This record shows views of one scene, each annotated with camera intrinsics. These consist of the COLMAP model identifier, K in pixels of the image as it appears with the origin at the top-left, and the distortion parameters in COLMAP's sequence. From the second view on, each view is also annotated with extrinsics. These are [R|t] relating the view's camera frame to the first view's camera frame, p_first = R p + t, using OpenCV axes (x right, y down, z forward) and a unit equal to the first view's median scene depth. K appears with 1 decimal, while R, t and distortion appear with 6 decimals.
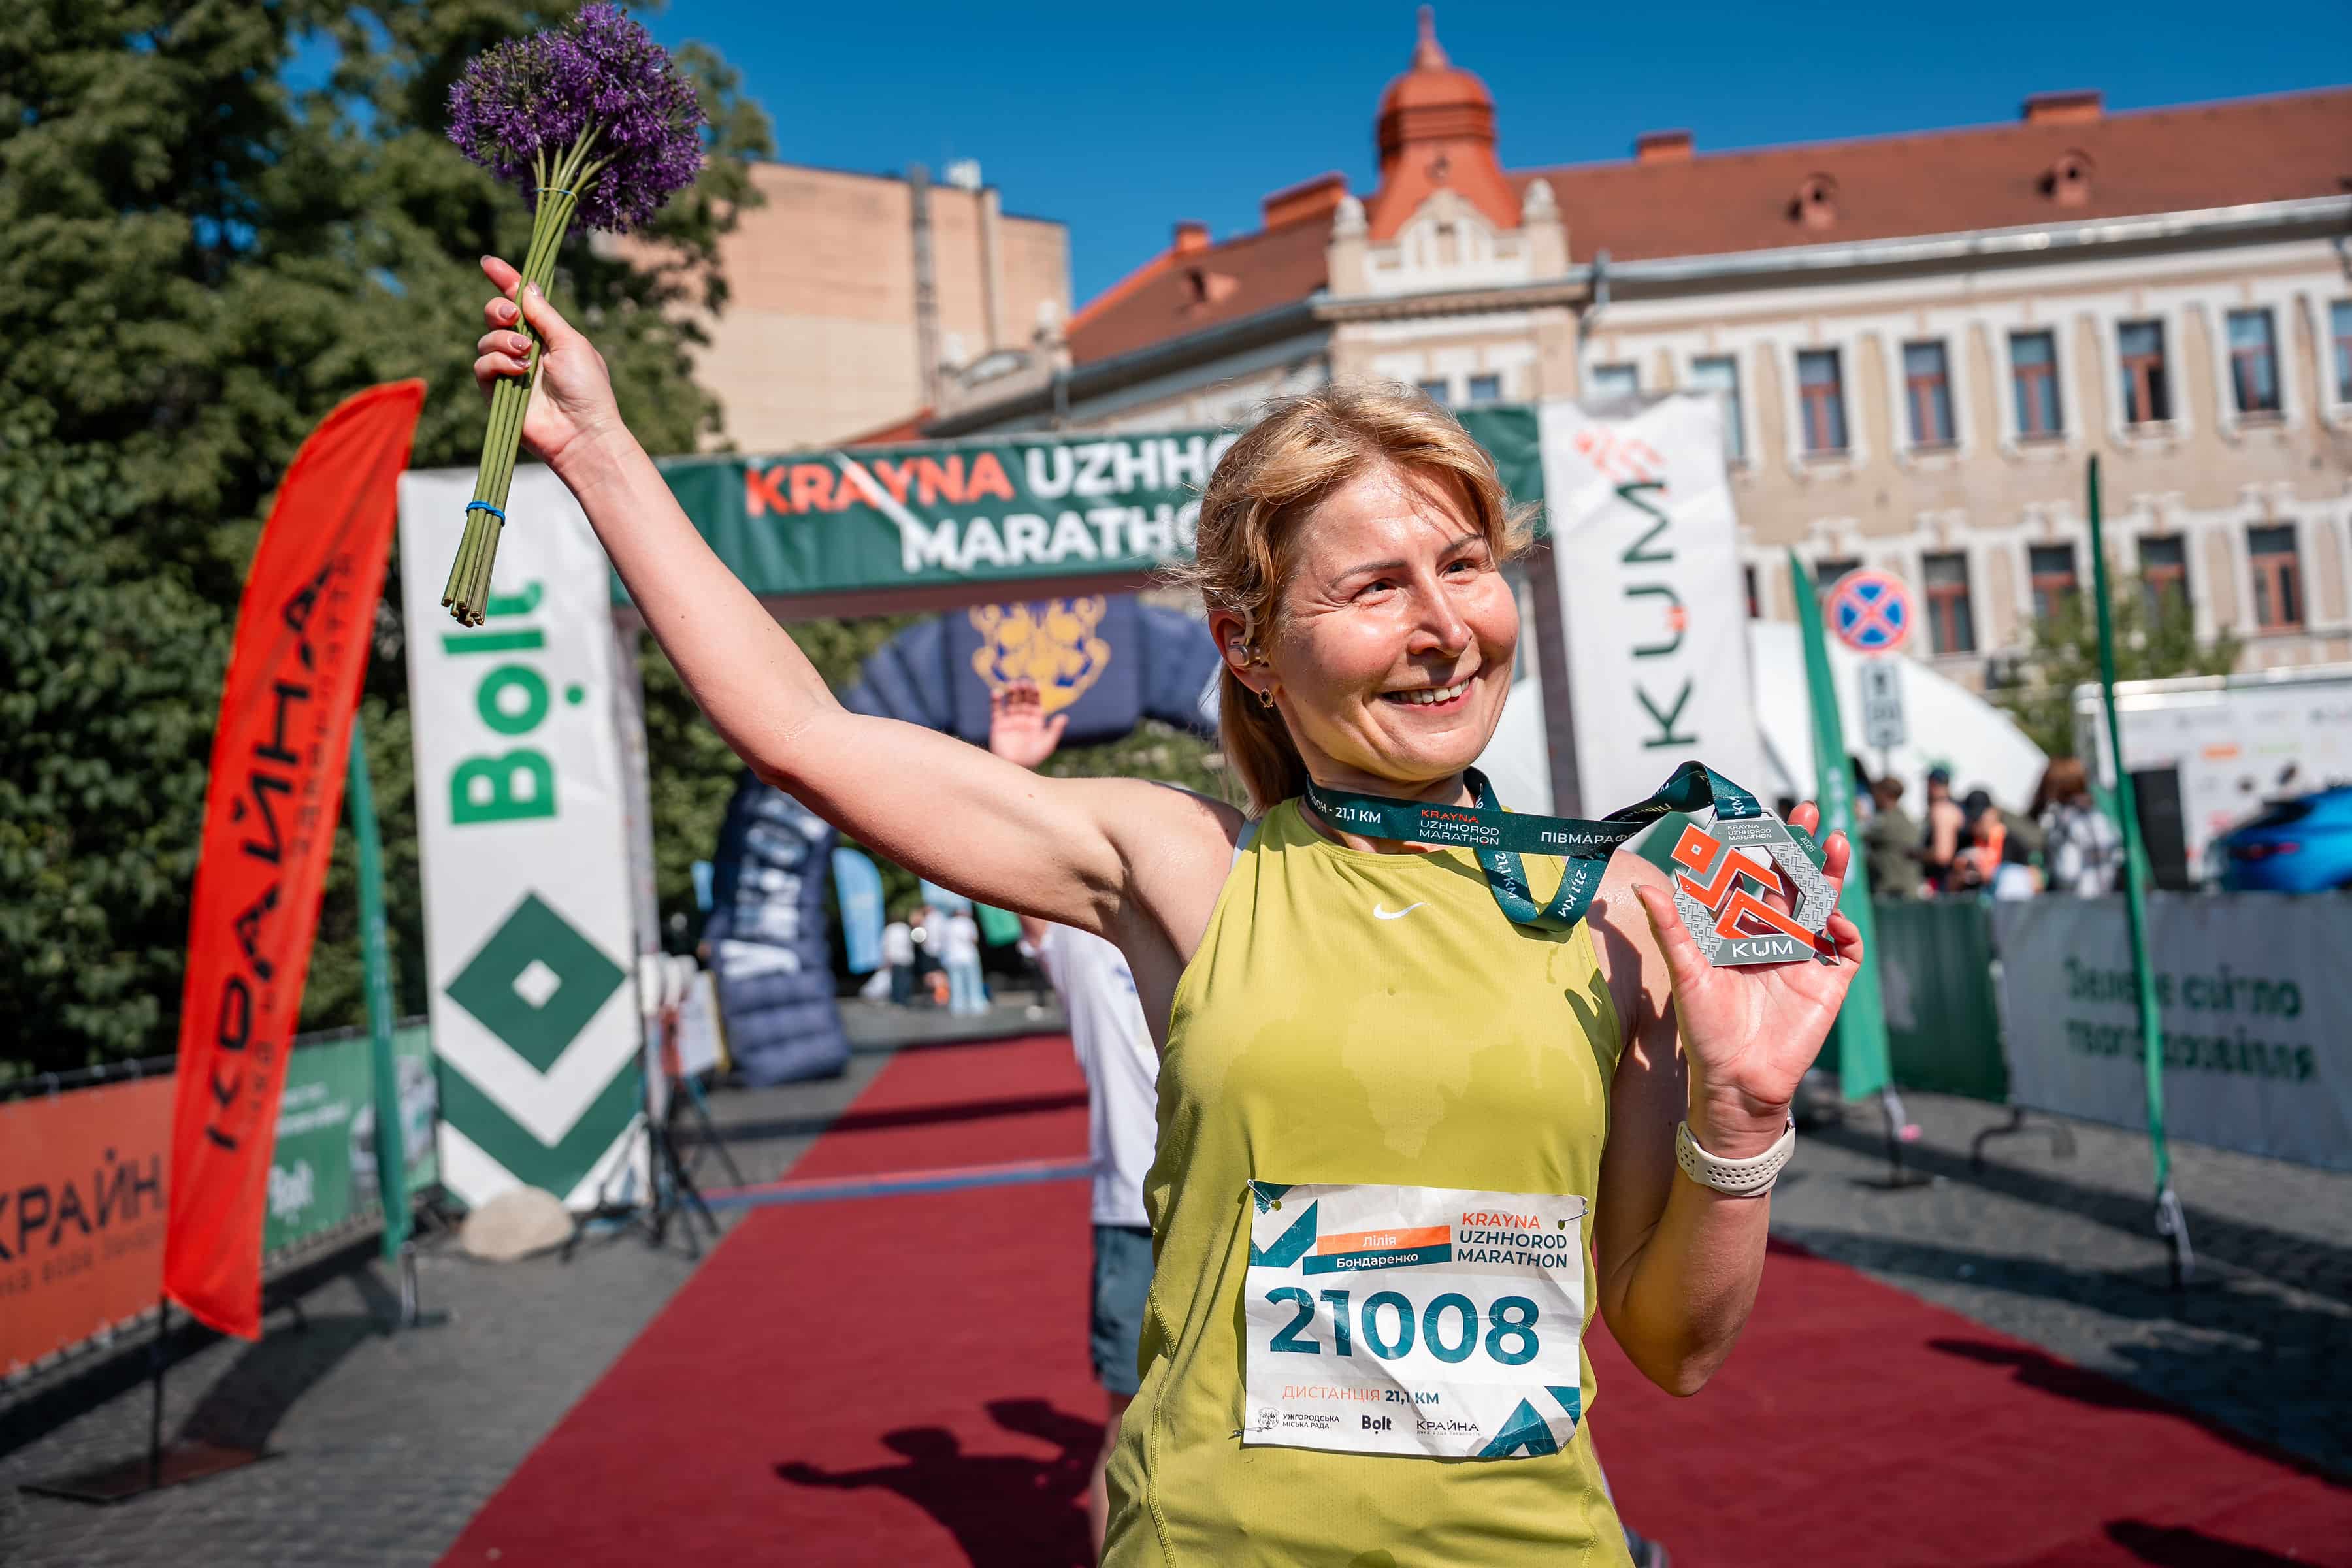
lens RADIAL K [[2034.0, 0, 1176.0], [0, 2034.0, 784.0], [0, 0, 1]] dist [0.011841, 0.022938]
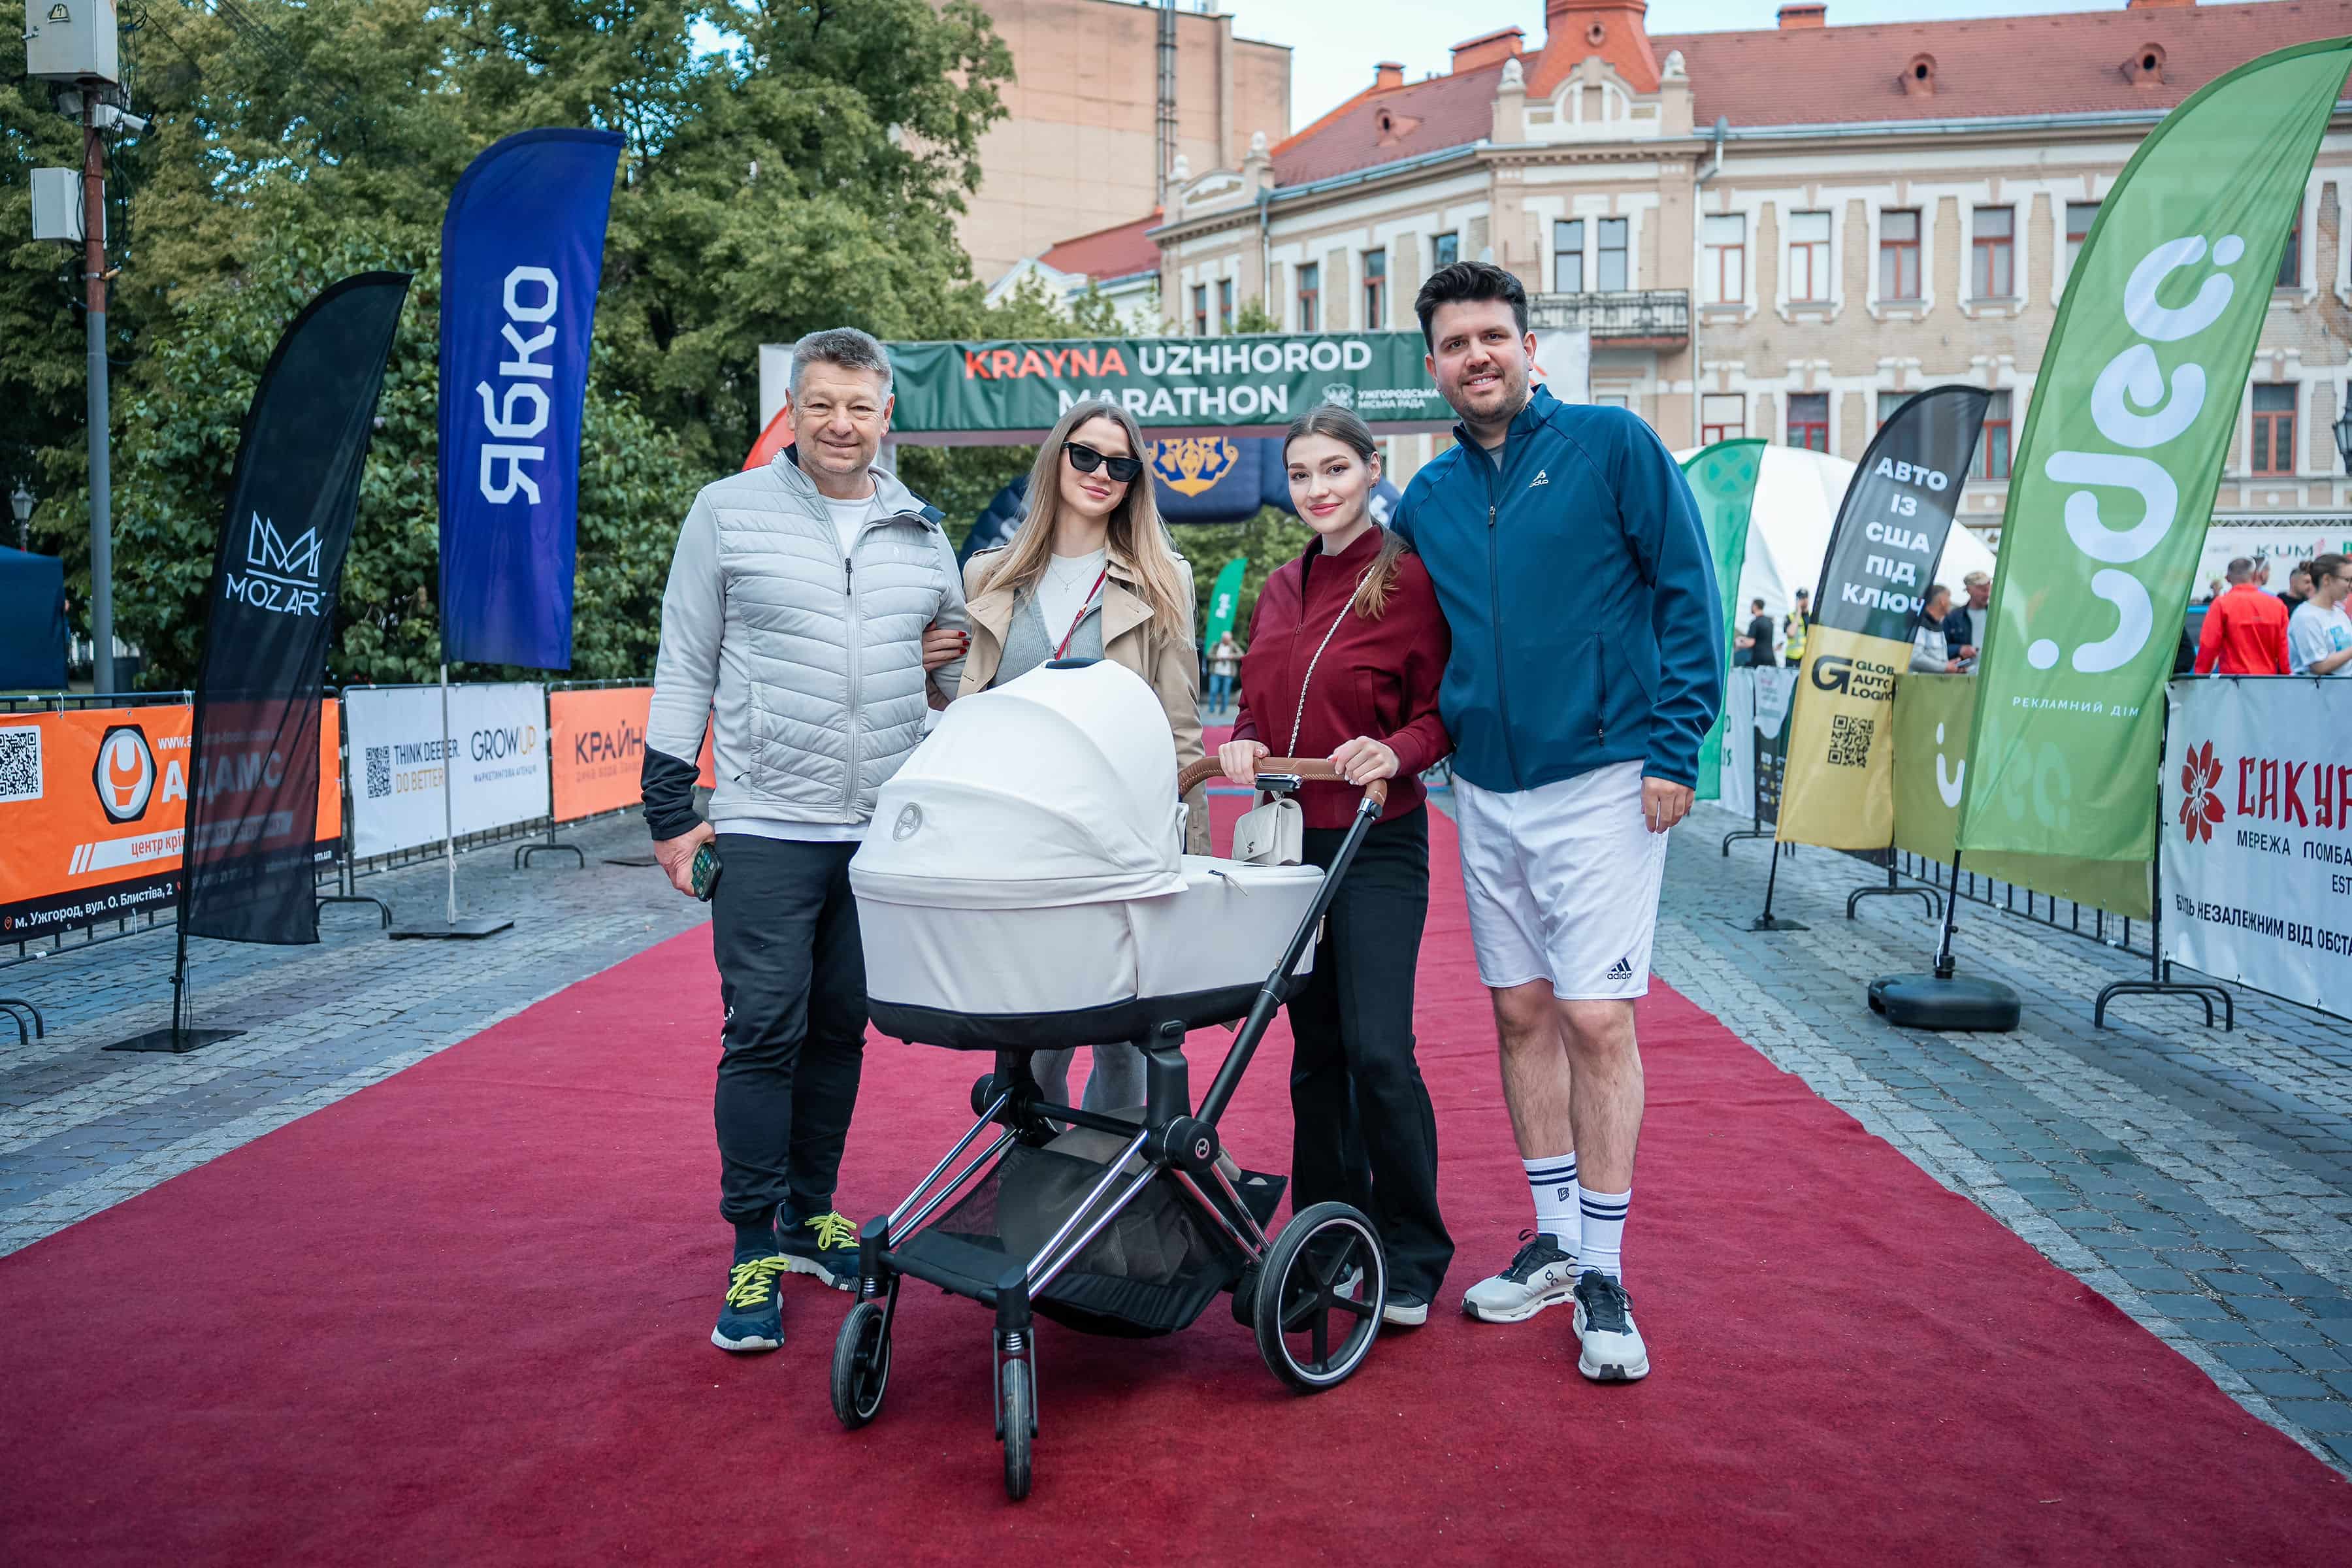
lens RADIAL K [[1827.1, 0, 1173.3], [0, 1827.1, 743.6], [0, 0, 1]] dist [-0.058115, 0.085726]
pose [[0.991109, 0.076144, -0.109111, 0.111553], [-0.062626, 0.990507, 0.122368, -0.026766], [0.117393, -0.114447, 0.986469, -0.368946]]
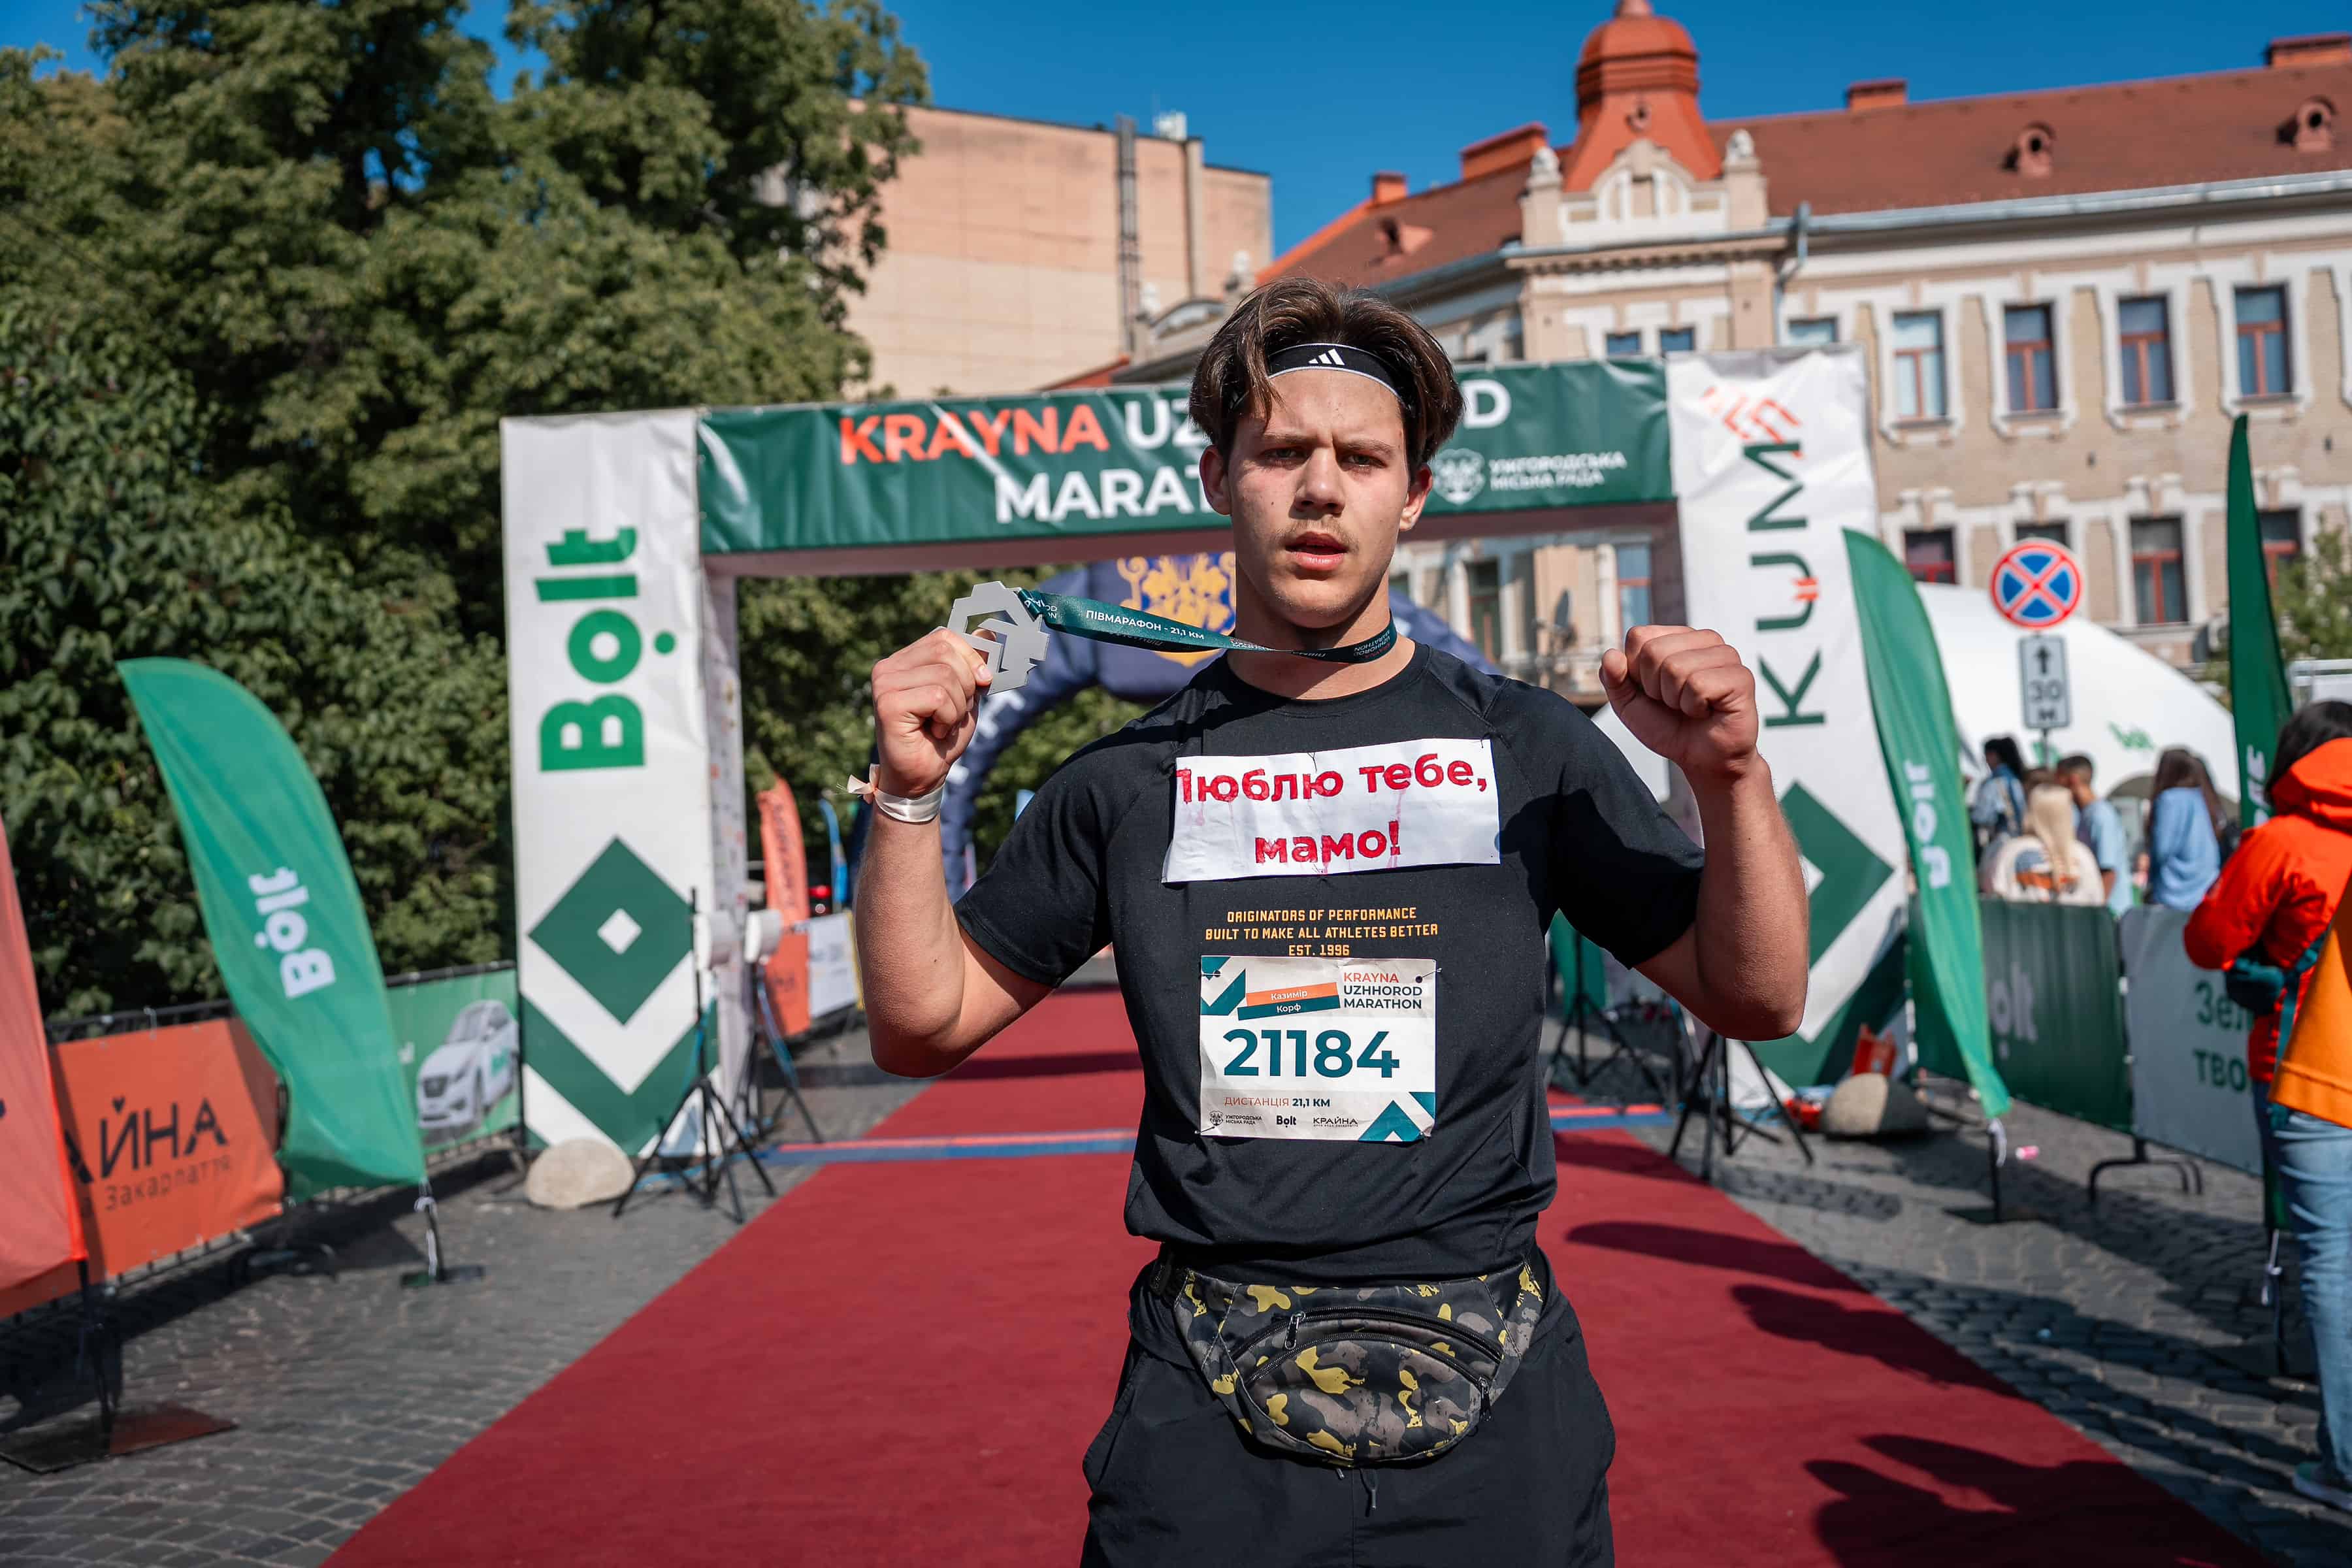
lens RADIAL K [[1984.0, 0, 1176.0], [0, 1984.0, 784.0], [0, 0, 1]] dist [-0.006133, 0.024731]
pose [[0.994493, 0.031163, -0.100058, 0.042963], [-0.028233, 0.999134, 0.030576, -0.009489], [0.100925, -0.027583, 0.994512, 0.048235]]
